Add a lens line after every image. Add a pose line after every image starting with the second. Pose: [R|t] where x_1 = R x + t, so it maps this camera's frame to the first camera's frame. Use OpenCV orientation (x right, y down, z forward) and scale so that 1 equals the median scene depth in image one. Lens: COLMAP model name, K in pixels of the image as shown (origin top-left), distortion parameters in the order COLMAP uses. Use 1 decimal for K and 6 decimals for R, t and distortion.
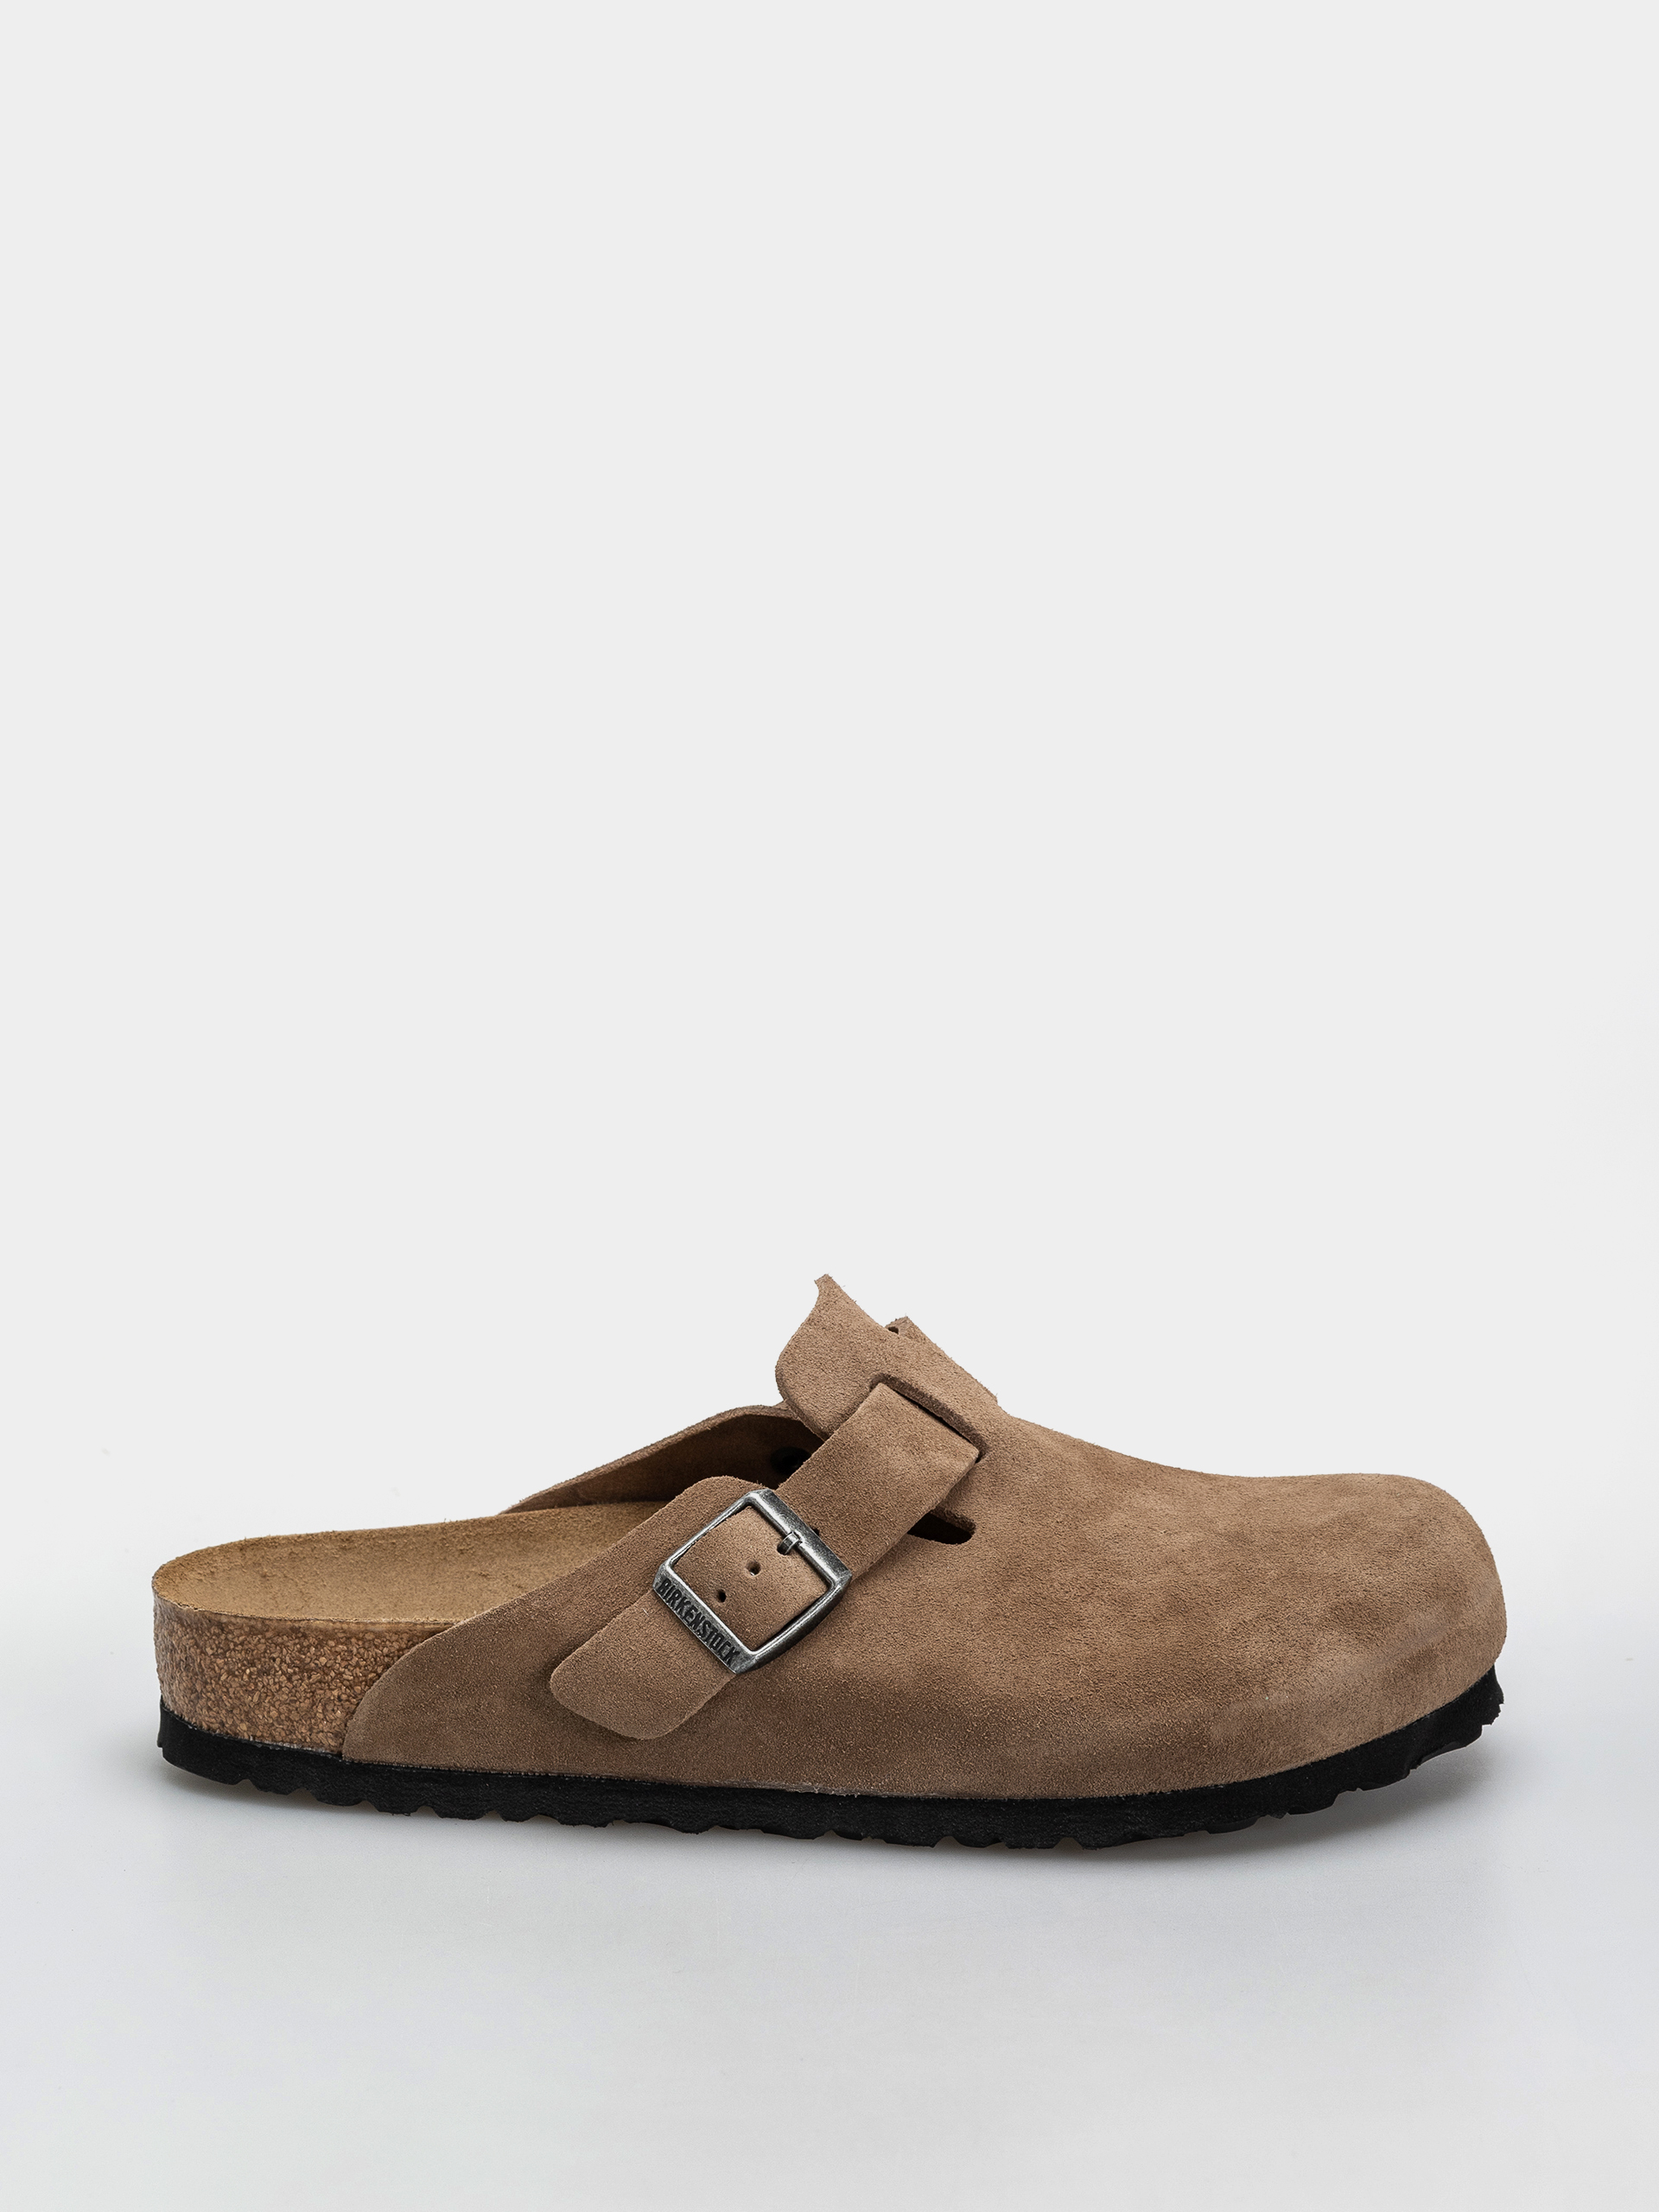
lens RADIAL K [[5245.7, 0, 829.5], [0, 5245.7, 1106.0], [0, 0, 1]] dist [-0.036048, -0.041278]
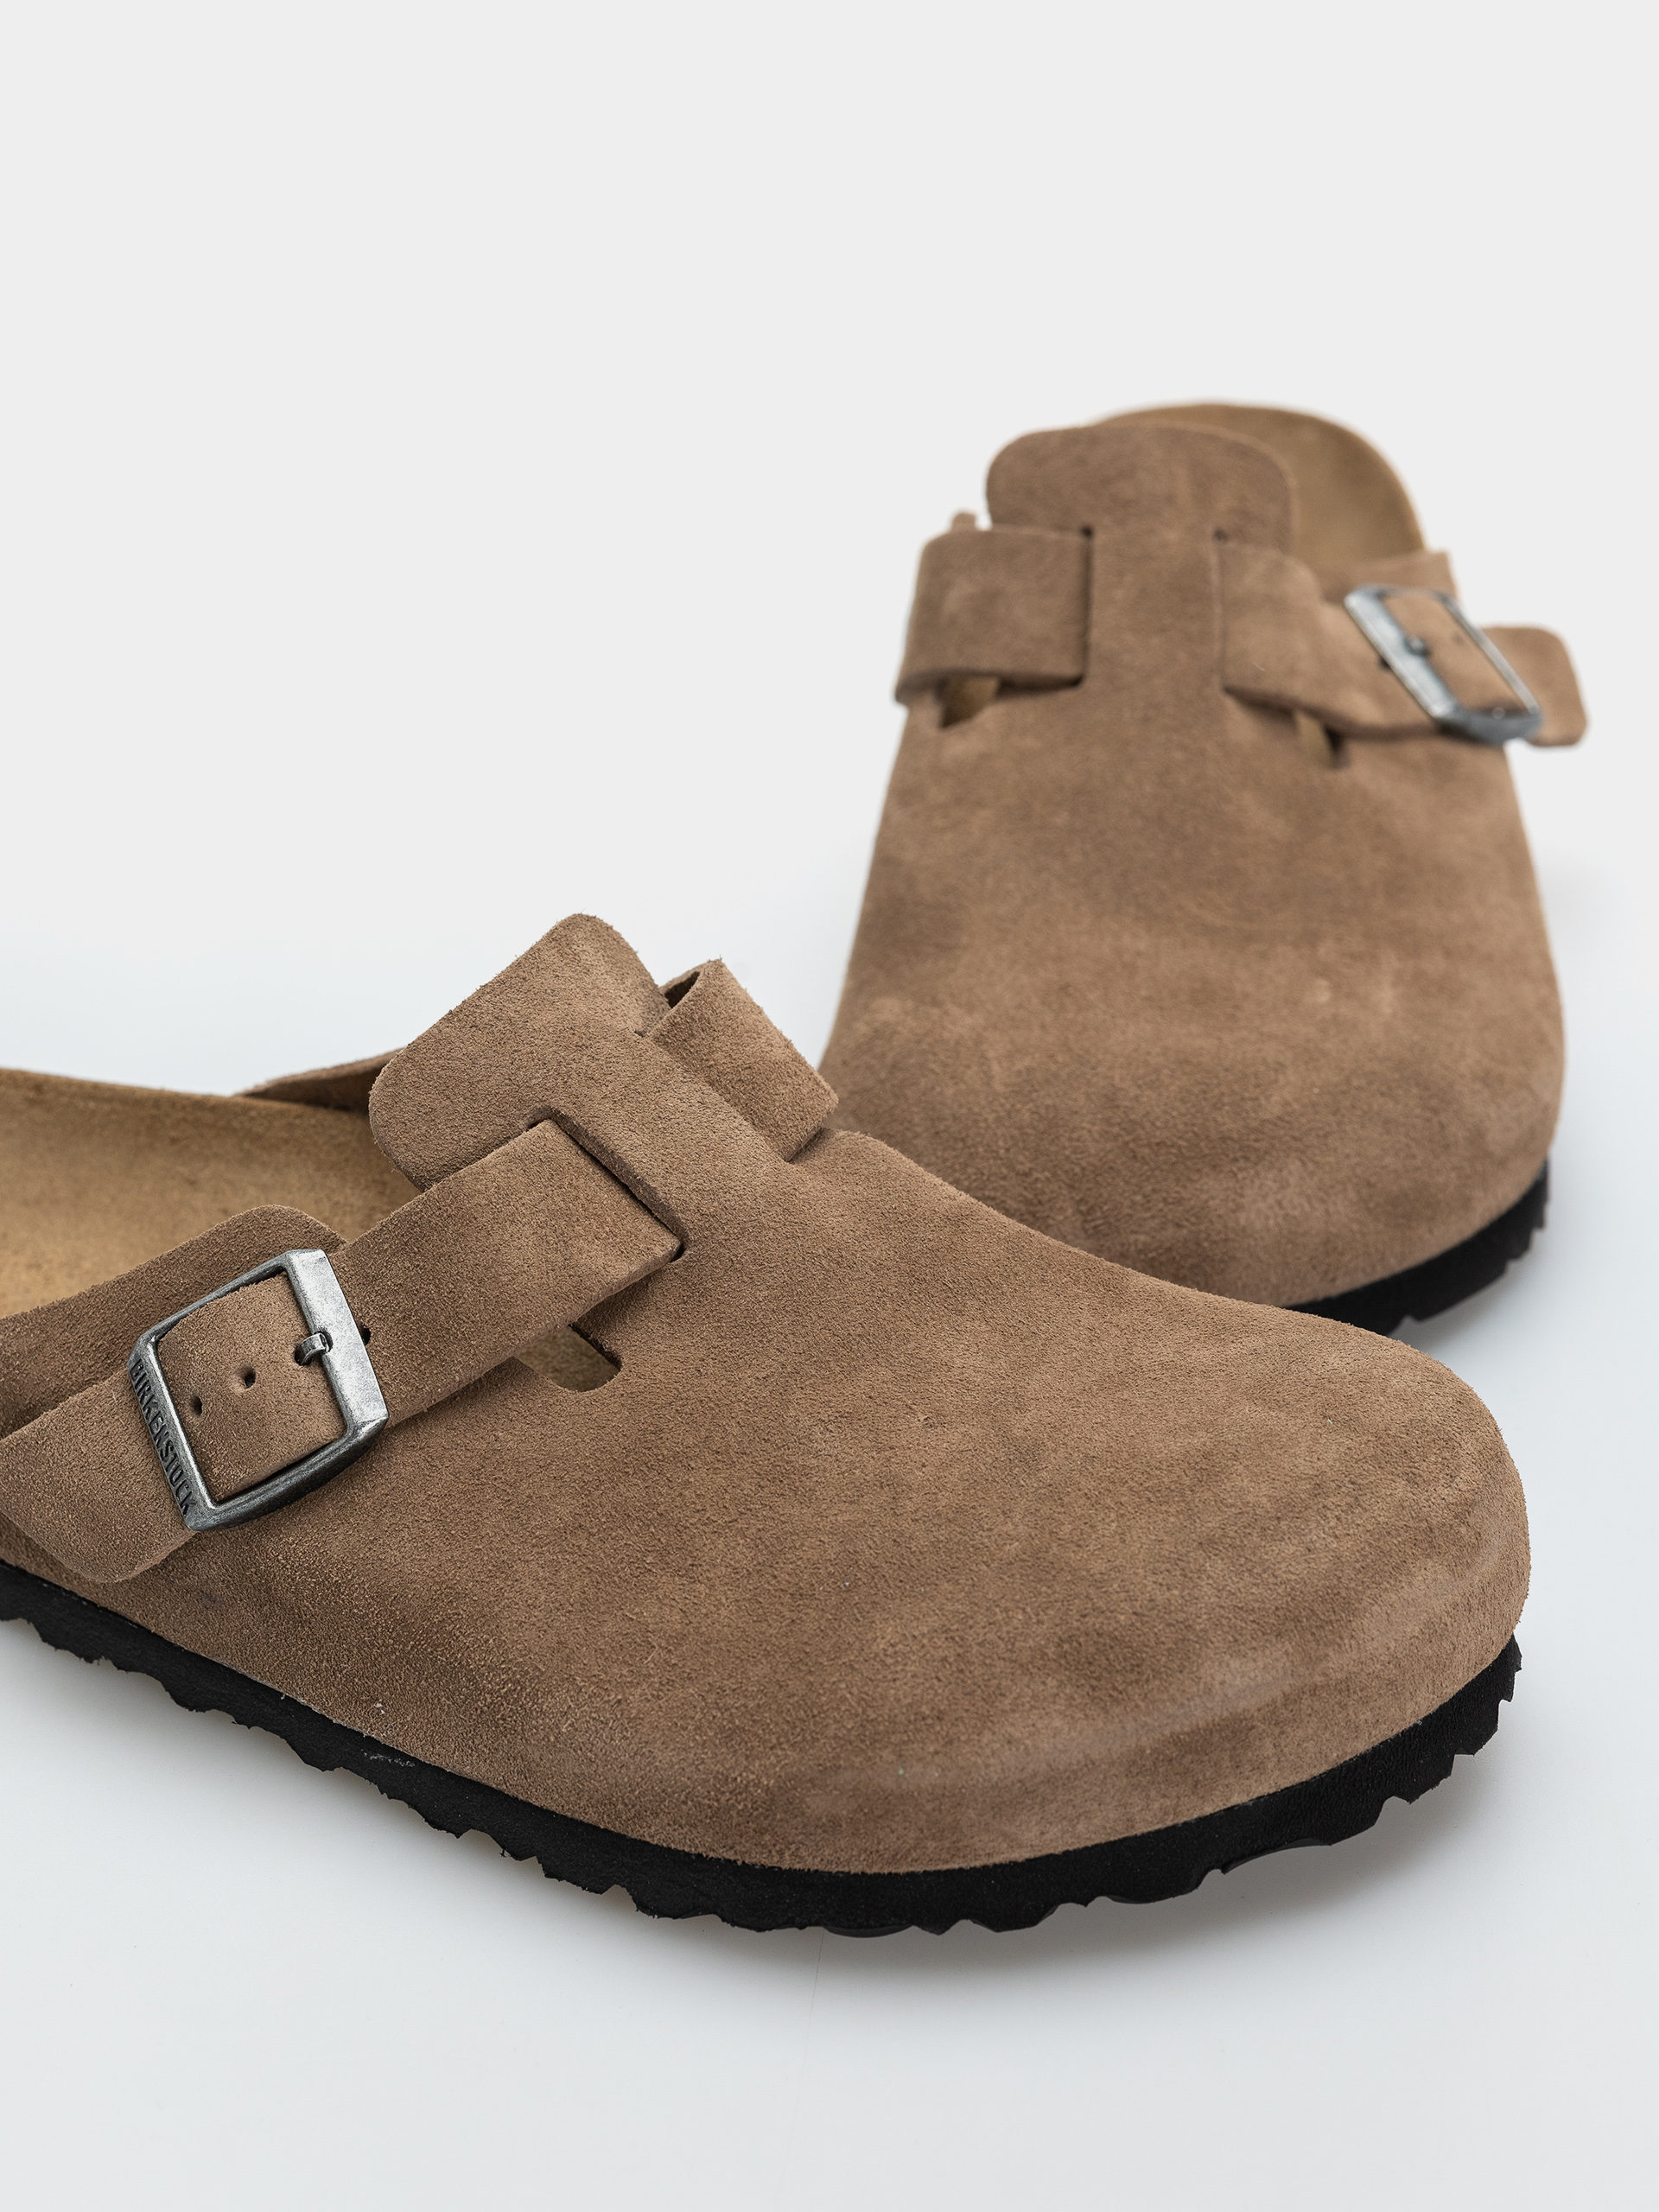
lens RADIAL K [[5312.3, 0, 829.5], [0, 5312.3, 1106.0], [0, 0, 1]] dist [-0.283355, -0.088210]
pose [[0.937634, 0.192316, -0.289580, 0.238542], [-0.116977, 0.959002, 0.258130, -0.123673], [0.327350, -0.208158, 0.921690, 0.420364]]
